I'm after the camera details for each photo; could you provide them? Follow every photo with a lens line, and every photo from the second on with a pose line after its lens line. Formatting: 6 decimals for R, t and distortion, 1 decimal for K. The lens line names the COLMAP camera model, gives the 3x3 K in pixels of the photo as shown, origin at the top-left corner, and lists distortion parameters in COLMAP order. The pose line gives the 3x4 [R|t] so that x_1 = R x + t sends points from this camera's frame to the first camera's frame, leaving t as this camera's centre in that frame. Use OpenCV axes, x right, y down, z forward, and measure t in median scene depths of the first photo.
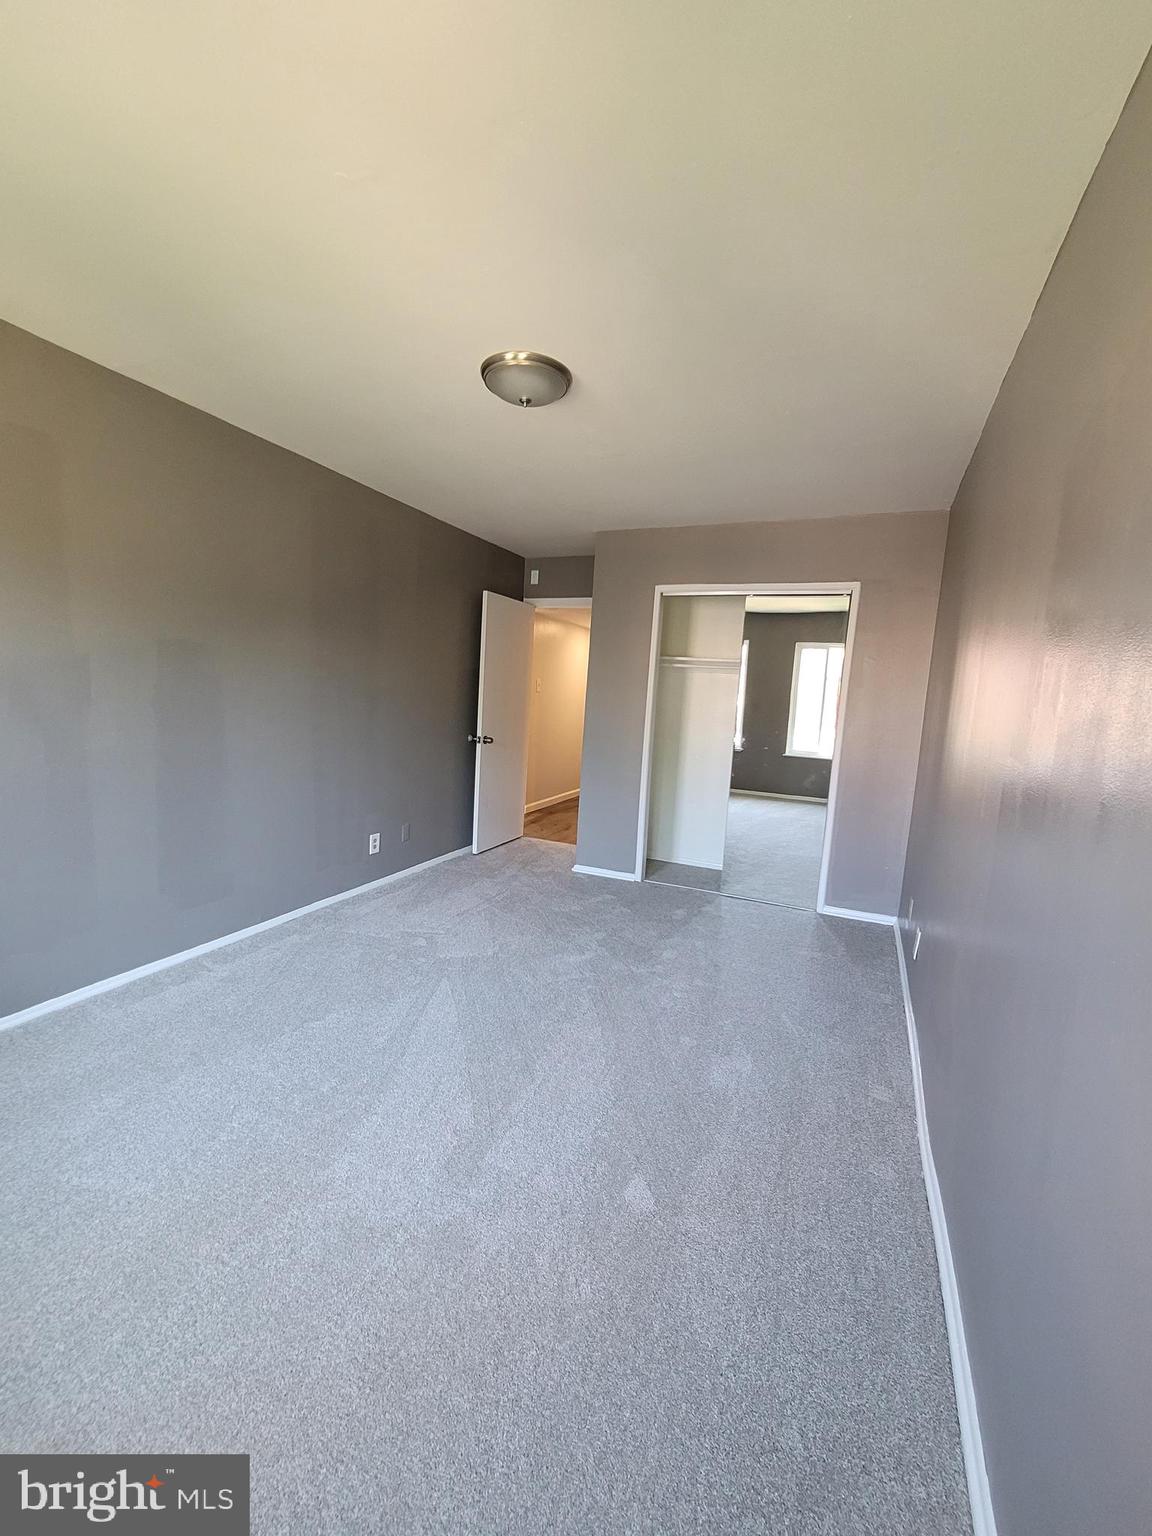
lens RADIAL K [[620.4, 0, 590.7], [0, 620.4, 767.0], [0, 0, 1]] dist [-0.002797, -0.000629]
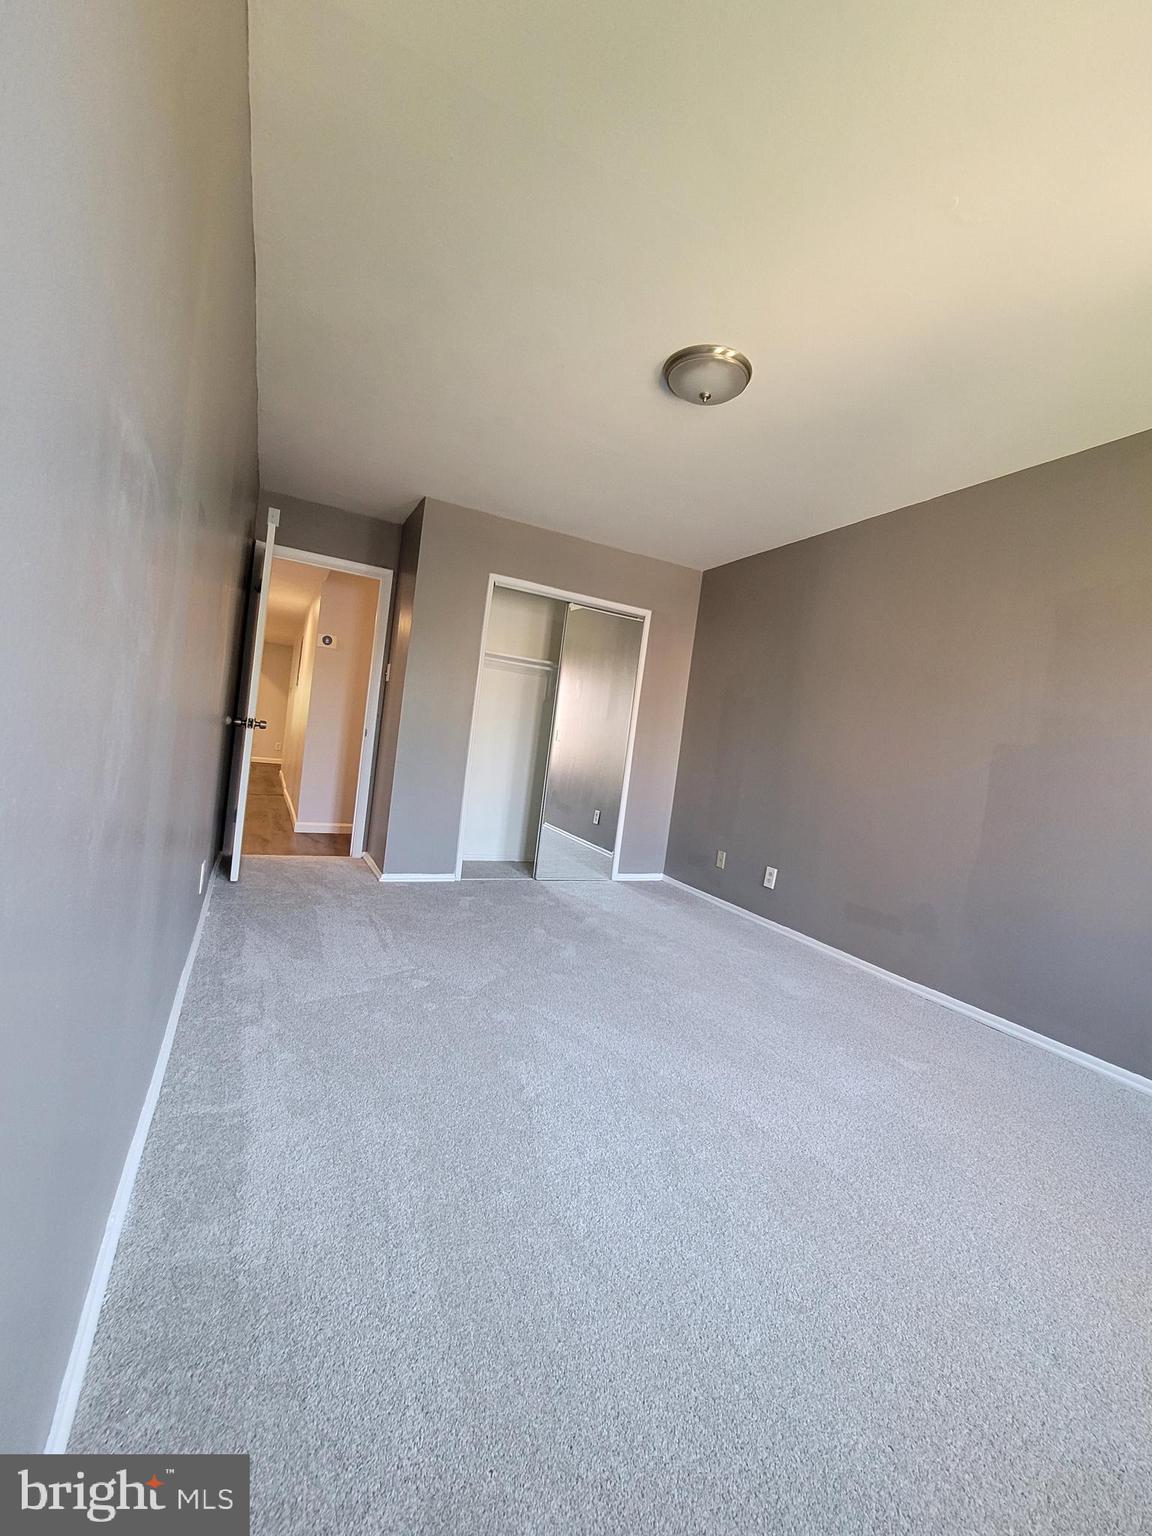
lens RADIAL K [[620.4, 0, 569.8], [0, 620.4, 769.5], [0, 0, 1]] dist [-0.002797, -0.000629]
pose [[0.648561, -0.011728, 0.761072, -0.879904], [0.015027, 0.999884, 0.002602, 0.026122], [-0.761015, 0.009749, 0.648662, 0.436358]]
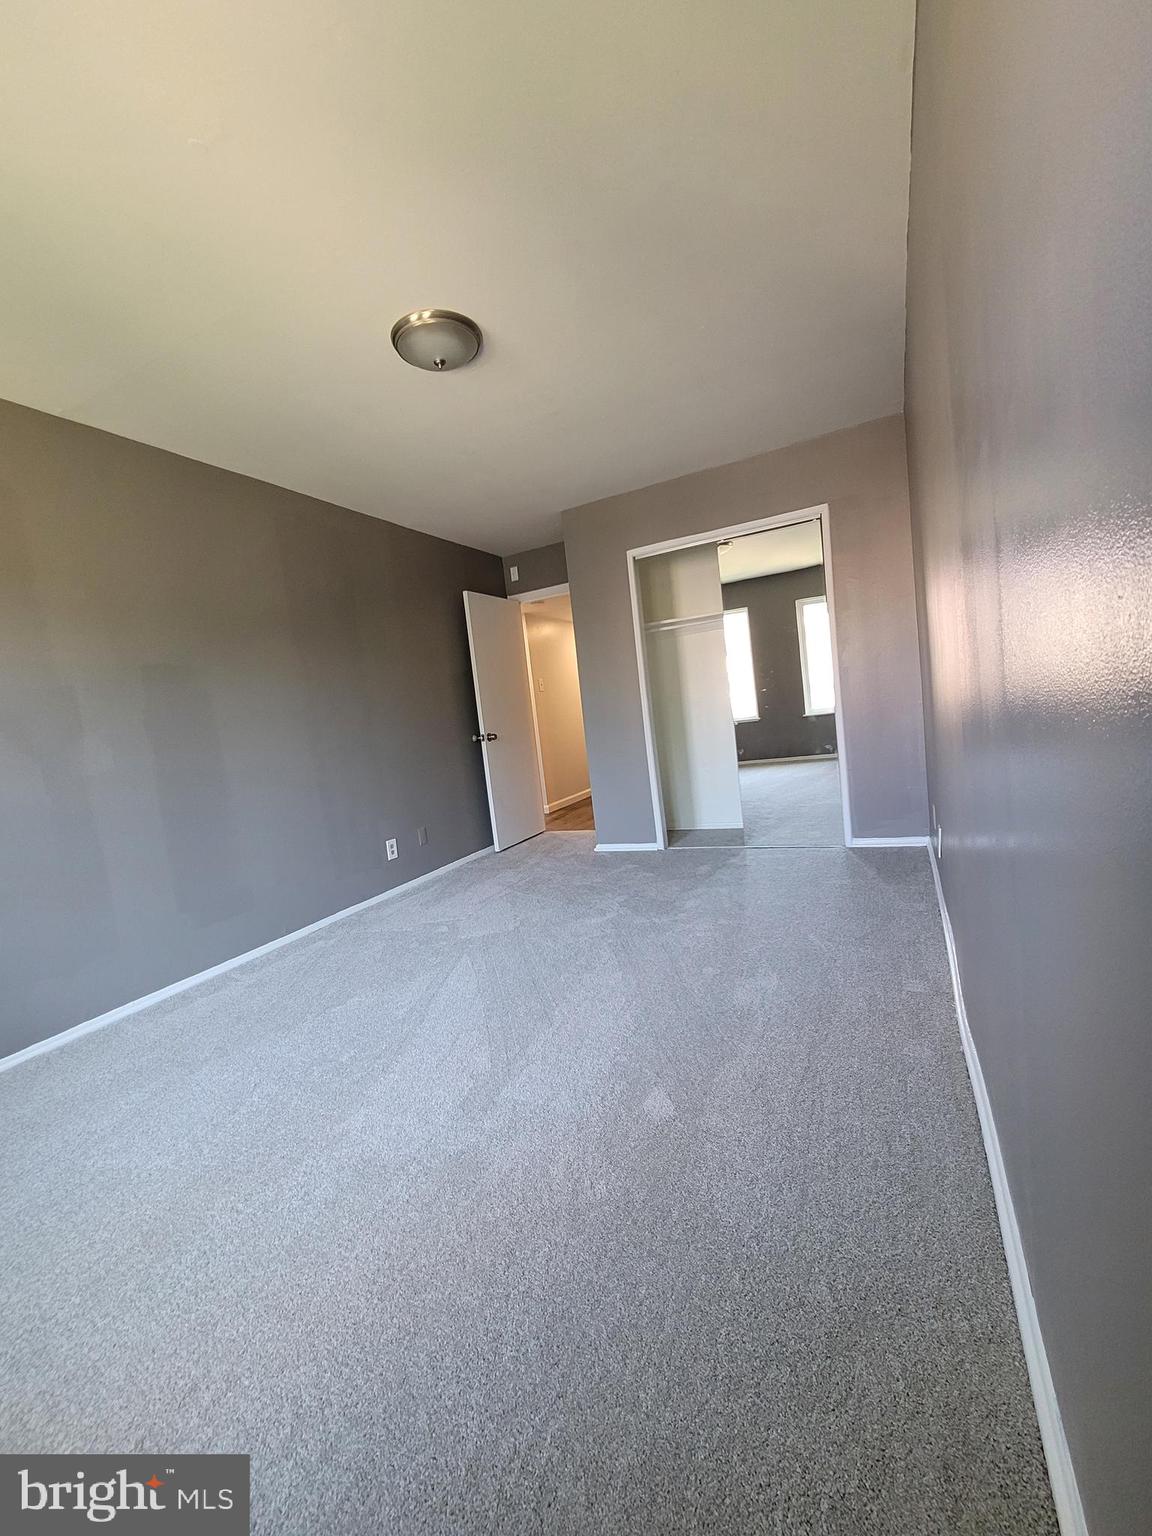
lens RADIAL K [[620.4, 0, 592.0], [0, 620.4, 767.7], [0, 0, 1]] dist [-0.002797, -0.000629]
pose [[0.984687, -0.165794, -0.053885, 0.071866], [0.164070, 0.985828, -0.034997, 0.121774], [0.058924, 0.025620, 0.997934, 0.014753]]
